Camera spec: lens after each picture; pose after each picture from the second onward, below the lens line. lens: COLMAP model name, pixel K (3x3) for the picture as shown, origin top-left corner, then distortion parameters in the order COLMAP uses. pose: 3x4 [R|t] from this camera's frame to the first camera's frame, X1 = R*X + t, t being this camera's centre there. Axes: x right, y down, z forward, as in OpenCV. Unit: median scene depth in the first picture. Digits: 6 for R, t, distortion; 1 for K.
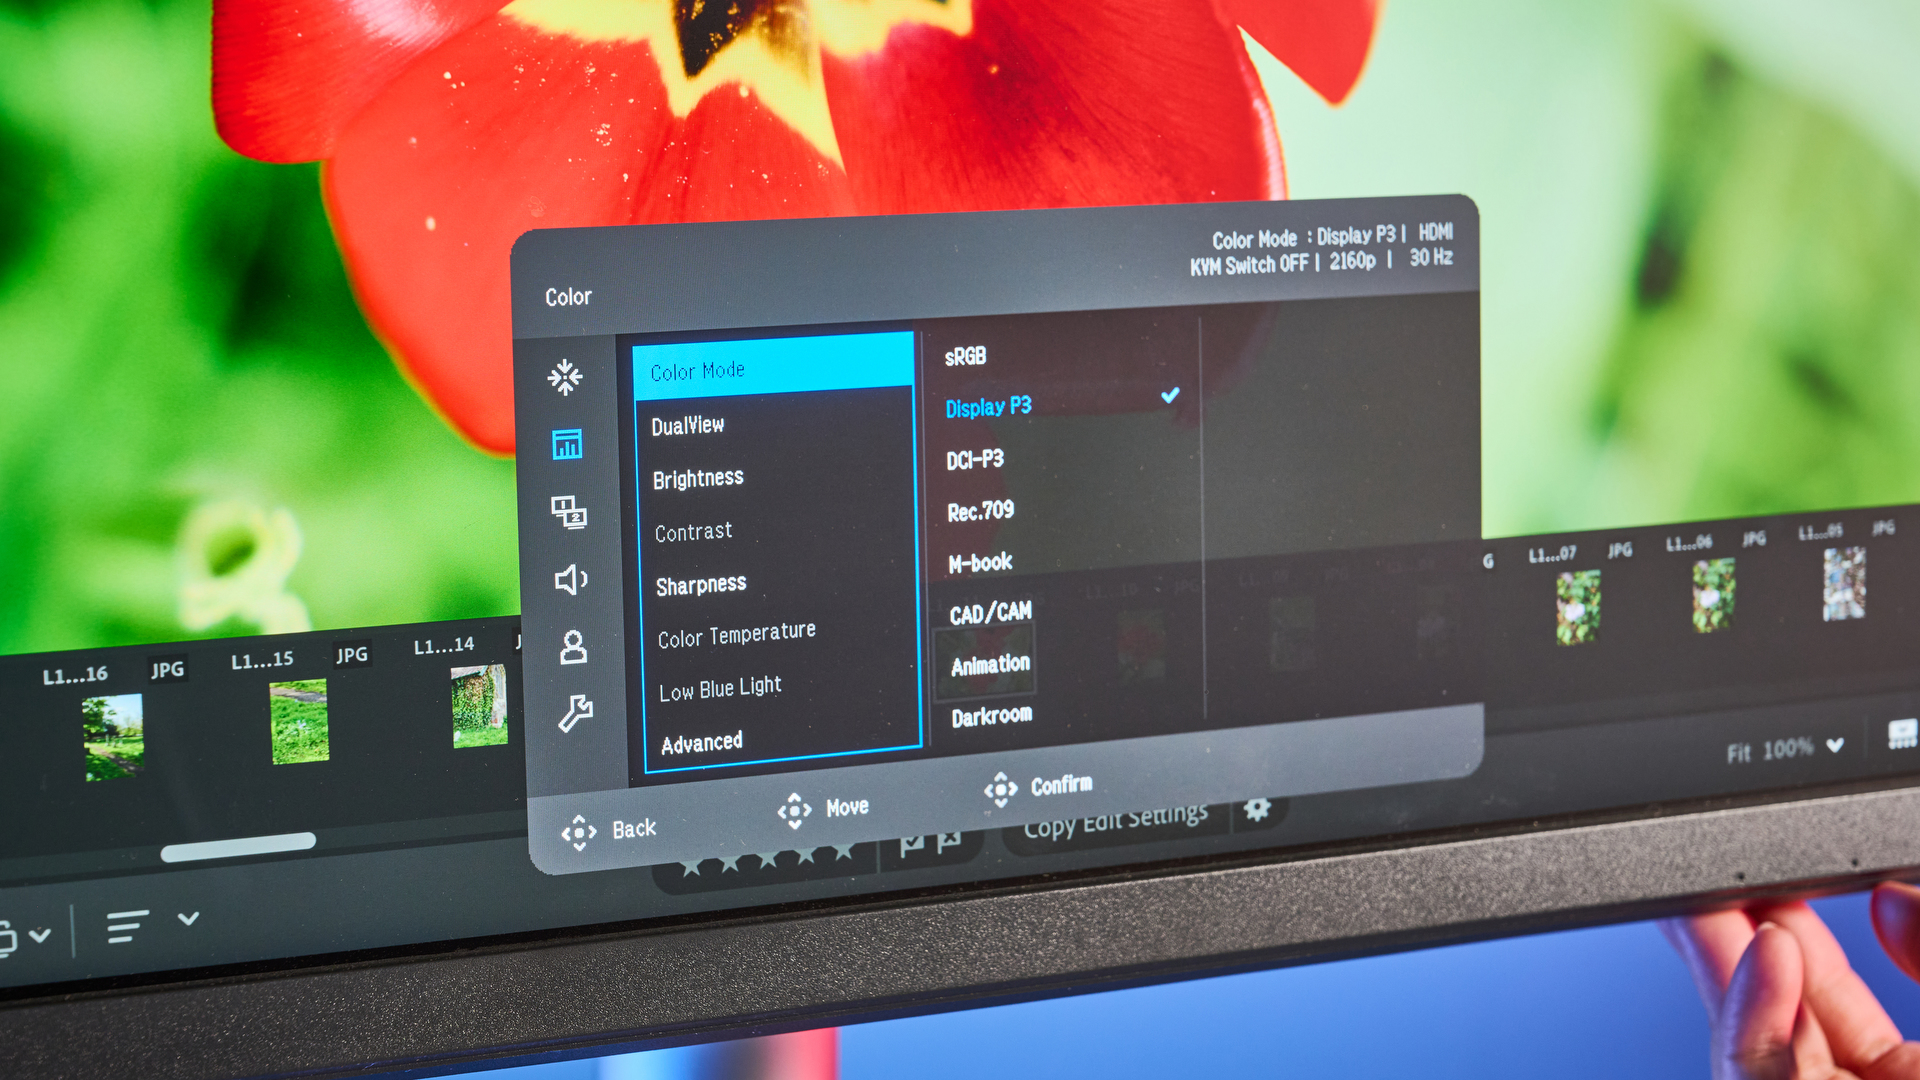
lens RADIAL K [[3783.8, 0, 960.0], [0, 3783.8, 540.0], [0, 0, 1]] dist [-0.092511, -0.171572]
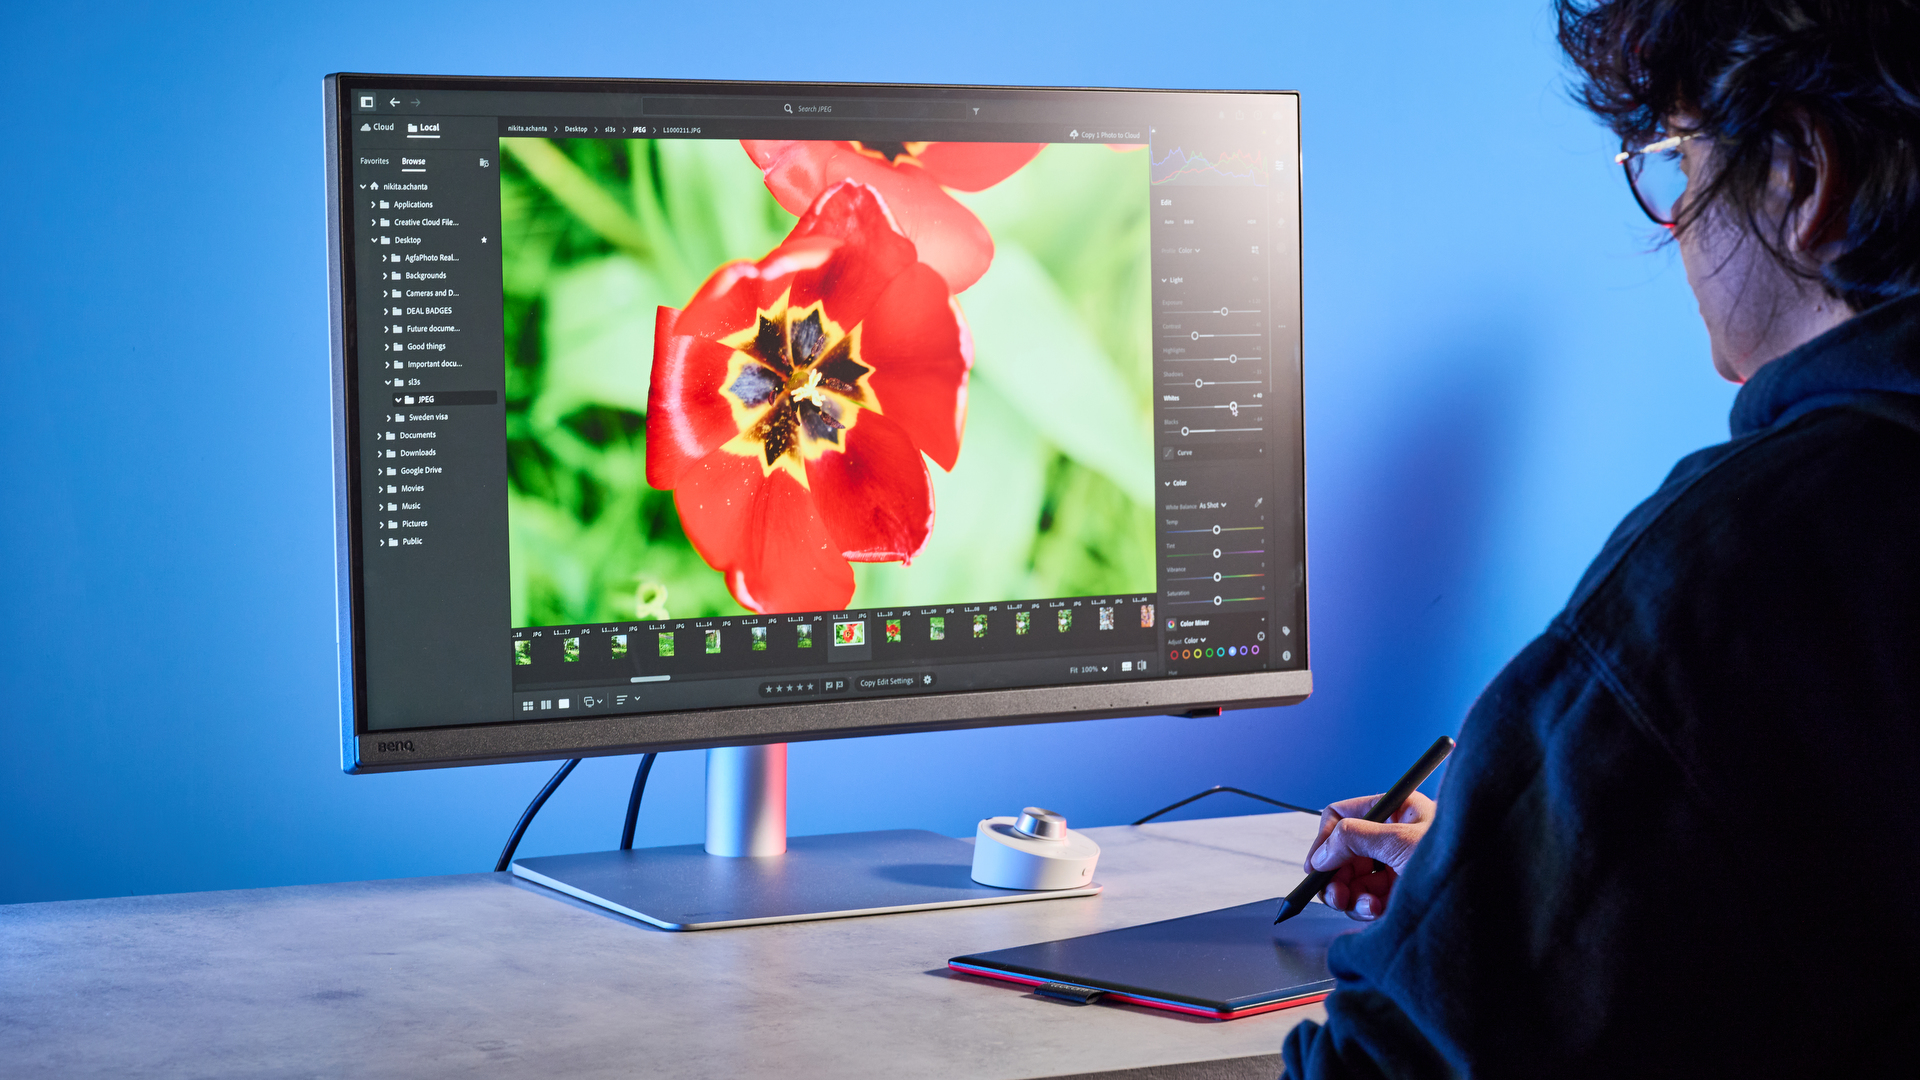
lens RADIAL K [[3819.6, 0, 960.0], [0, 3819.6, 540.0], [0, 0, 1]] dist [0.032085, -0.062619]
pose [[0.993380, -0.001056, 0.114871, -0.303960], [0.009961, 0.996983, -0.076974, 0.223887], [-0.114443, 0.077609, 0.990394, -2.557344]]
